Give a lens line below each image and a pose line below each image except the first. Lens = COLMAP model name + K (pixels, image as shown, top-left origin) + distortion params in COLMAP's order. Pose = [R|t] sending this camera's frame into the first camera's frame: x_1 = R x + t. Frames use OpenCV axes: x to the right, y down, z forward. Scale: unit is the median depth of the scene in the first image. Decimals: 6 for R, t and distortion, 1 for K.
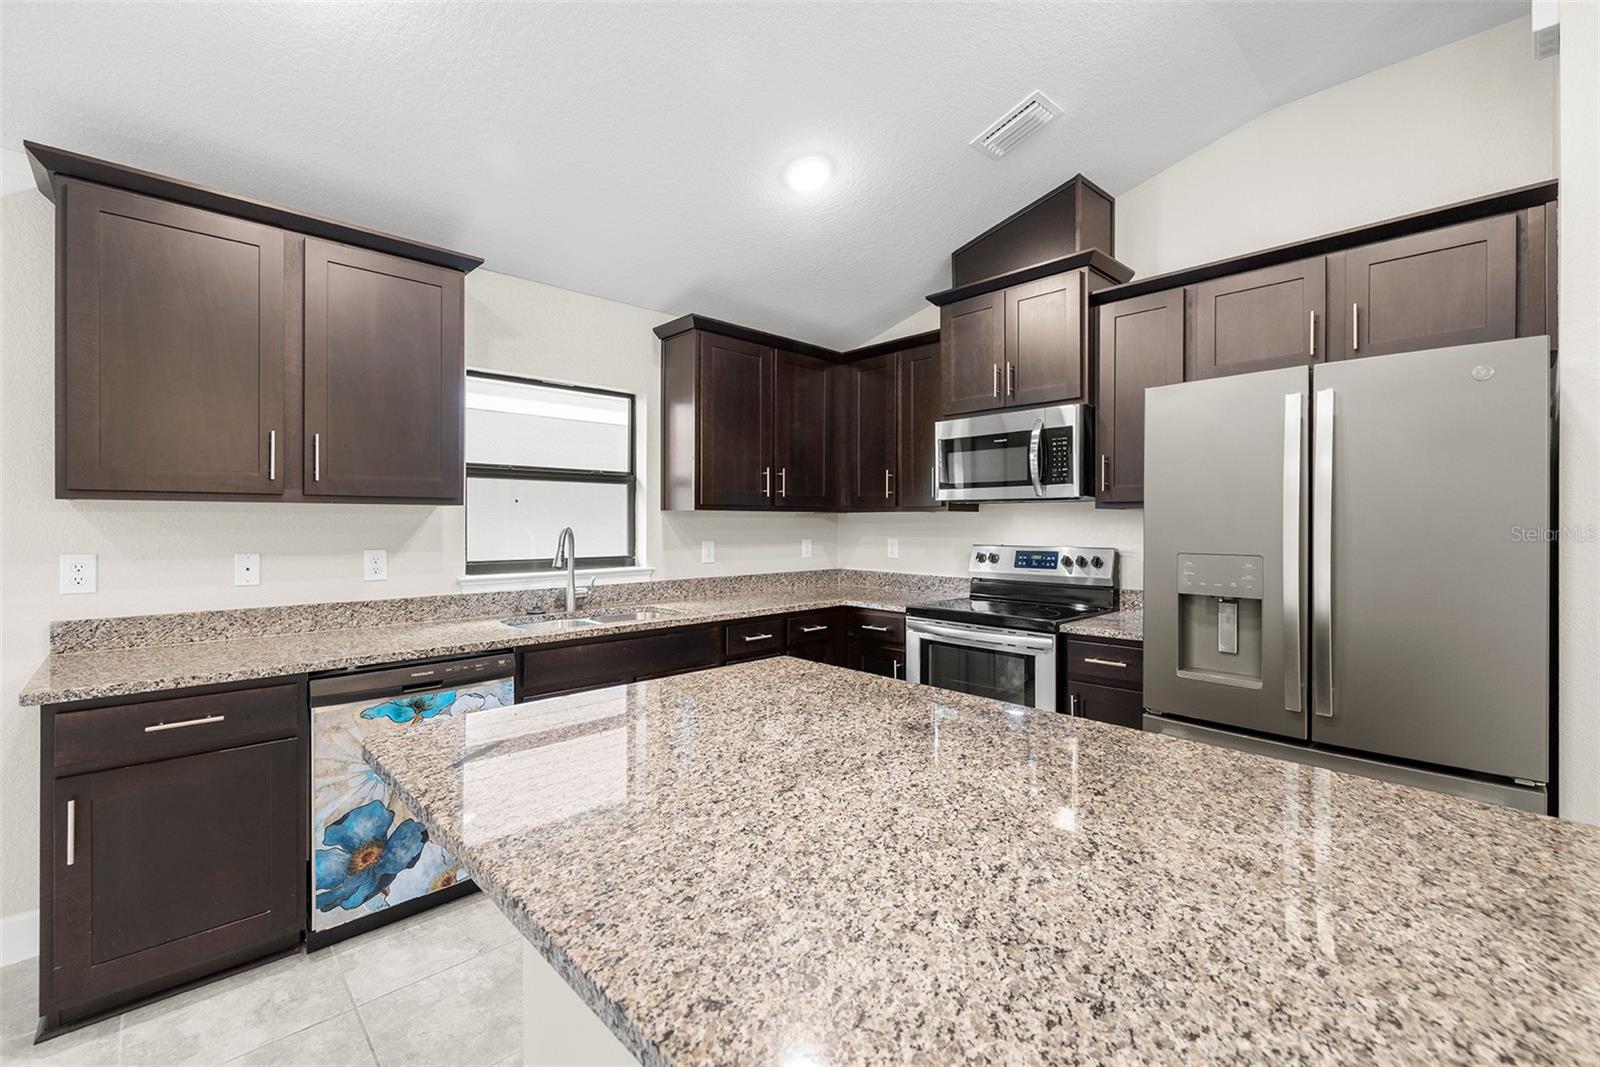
lens RADIAL K [[678.1, 0, 804.2], [0, 678.1, 520.5], [0, 0, 1]] dist [-0.002312, 0.000596]
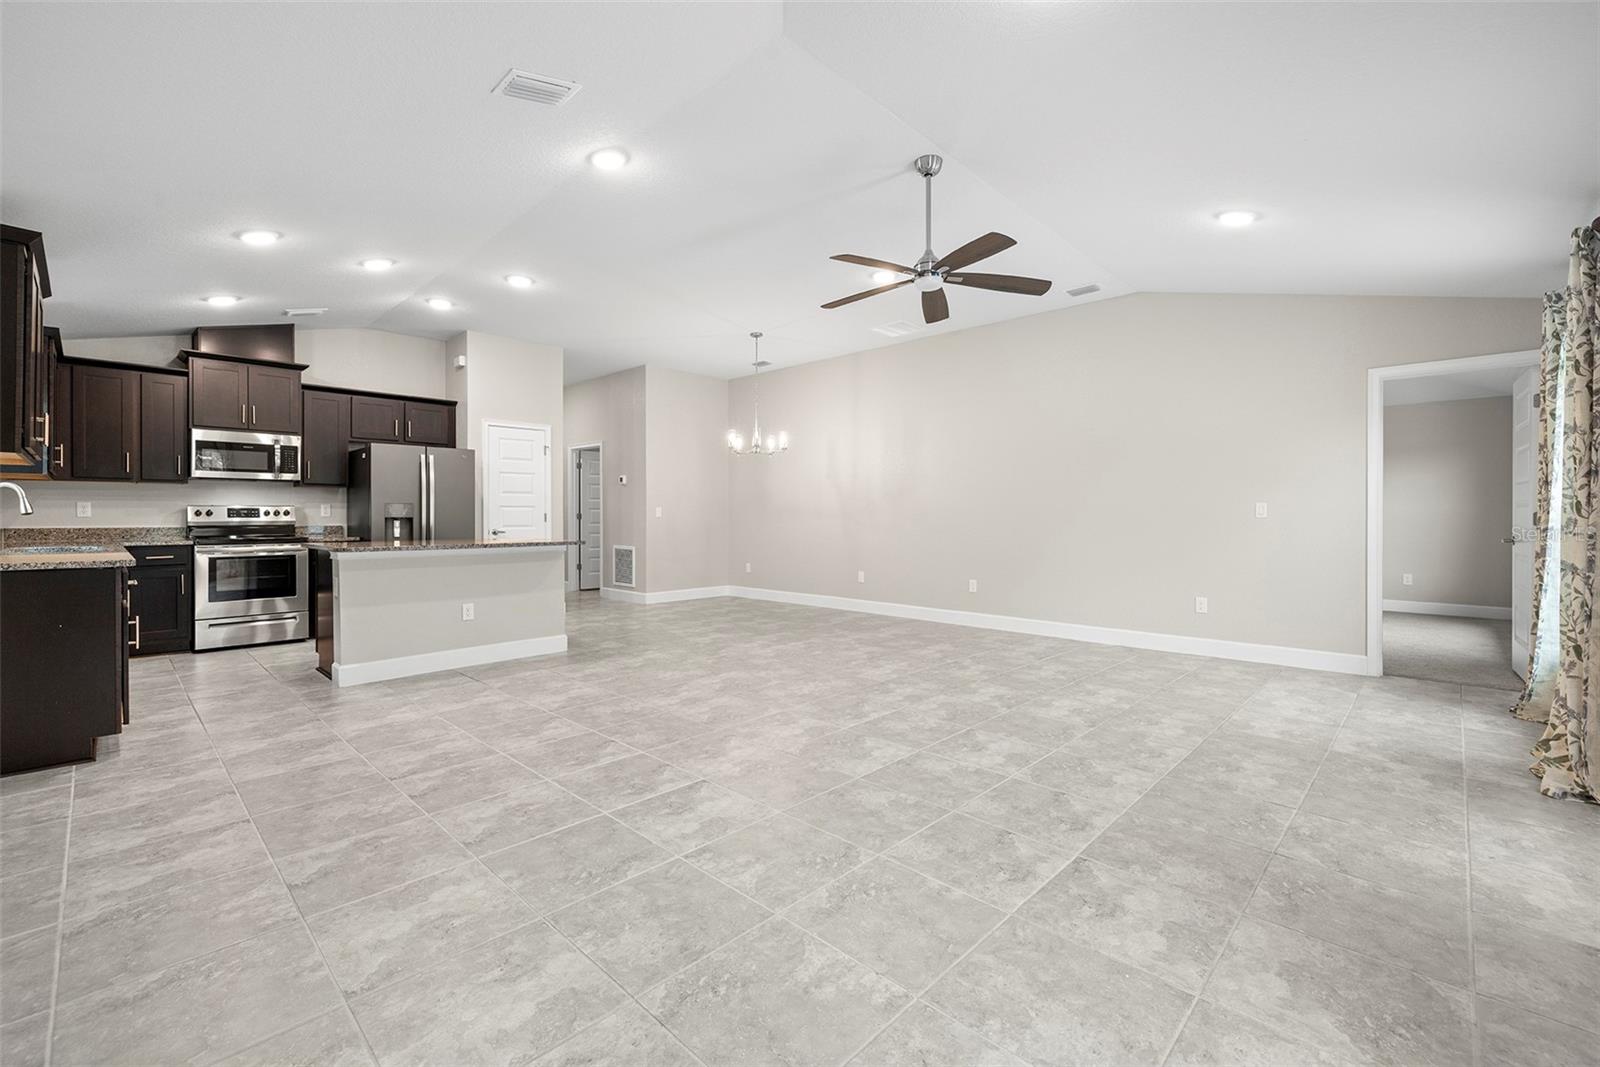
lens RADIAL K [[678.1, 0, 795.6], [0, 678.1, 515.1], [0, 0, 1]] dist [-0.002312, 0.000596]
pose [[-0.038878, -0.001165, 0.999243, -1.719162], [-0.002829, 0.999995, 0.001056, 0.065376], [-0.999240, -0.002786, -0.038881, -0.445864]]
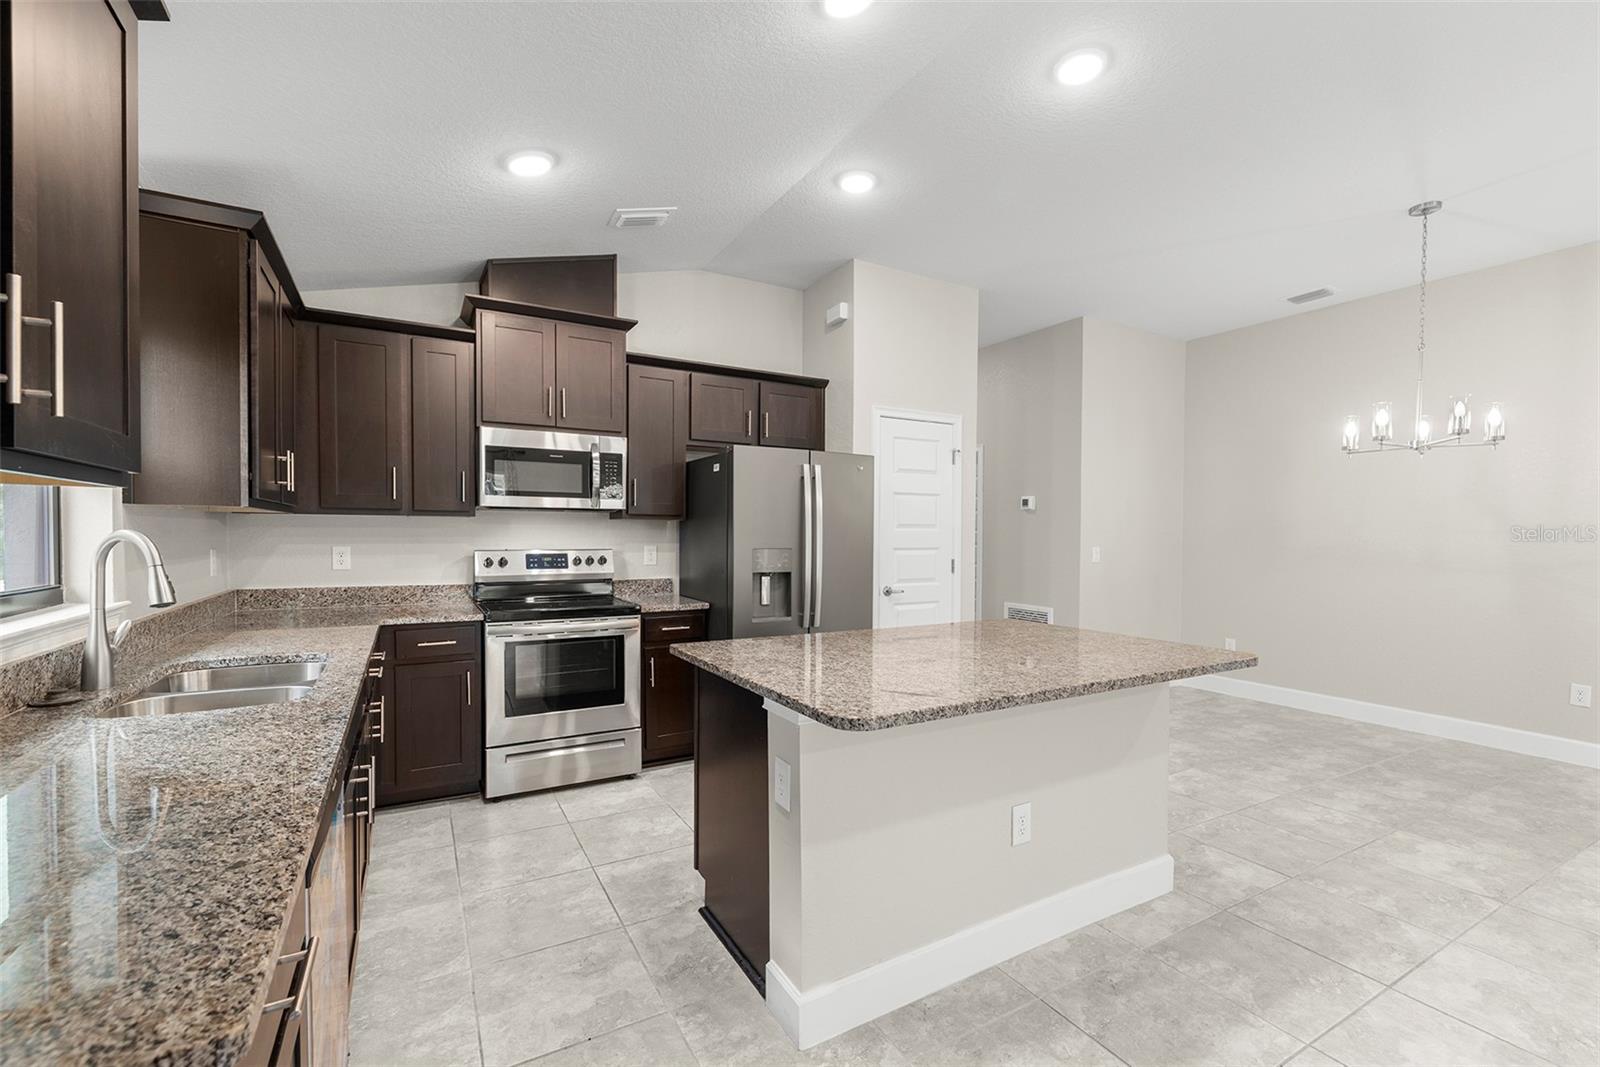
lens RADIAL K [[678.1, 0, 793.7], [0, 678.1, 550.7], [0, 0, 1]] dist [-0.002312, 0.000596]
pose [[0.251983, -0.024601, 0.967419, -0.754001], [-0.009556, 0.999565, 0.027908, 0.004616], [-0.967684, -0.016277, 0.251639, 0.353184]]
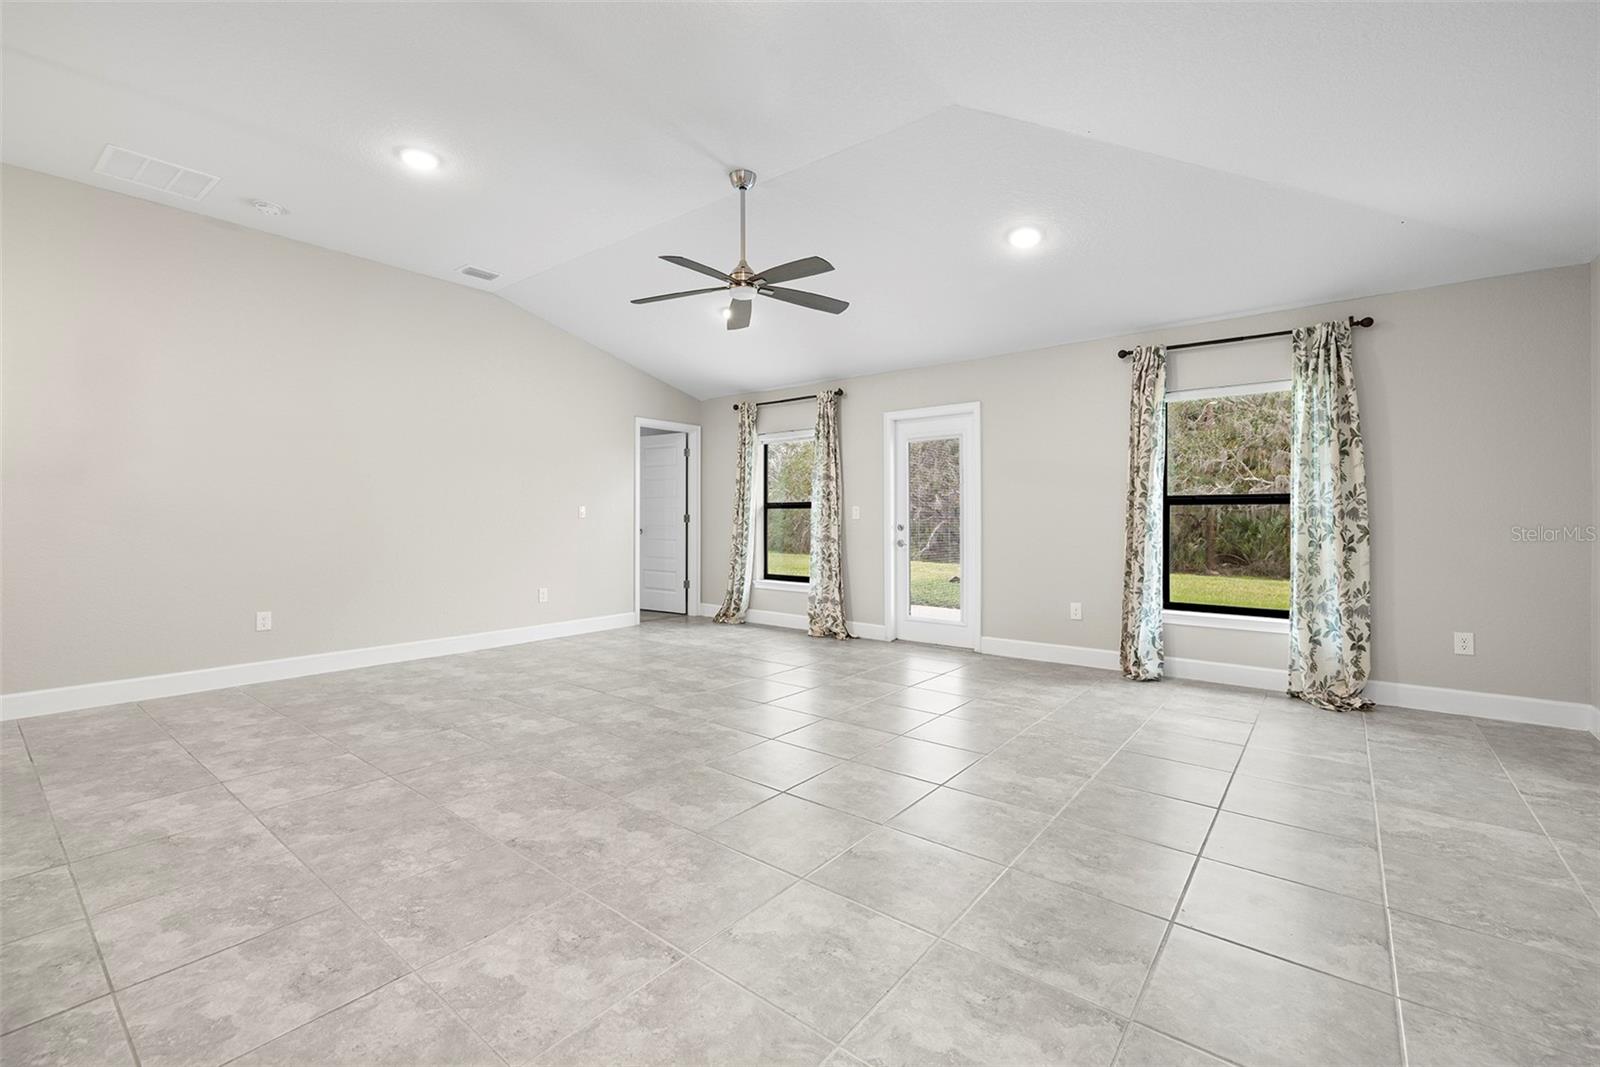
lens RADIAL K [[678.1, 0, 803.2], [0, 678.1, 519.1], [0, 0, 1]] dist [-0.002312, 0.000596]
pose [[-0.990356, -0.003756, -0.138495, -0.438637], [-0.003810, 0.999993, 0.000129, 0.072443], [0.138493, 0.000655, -0.990363, 0.543579]]
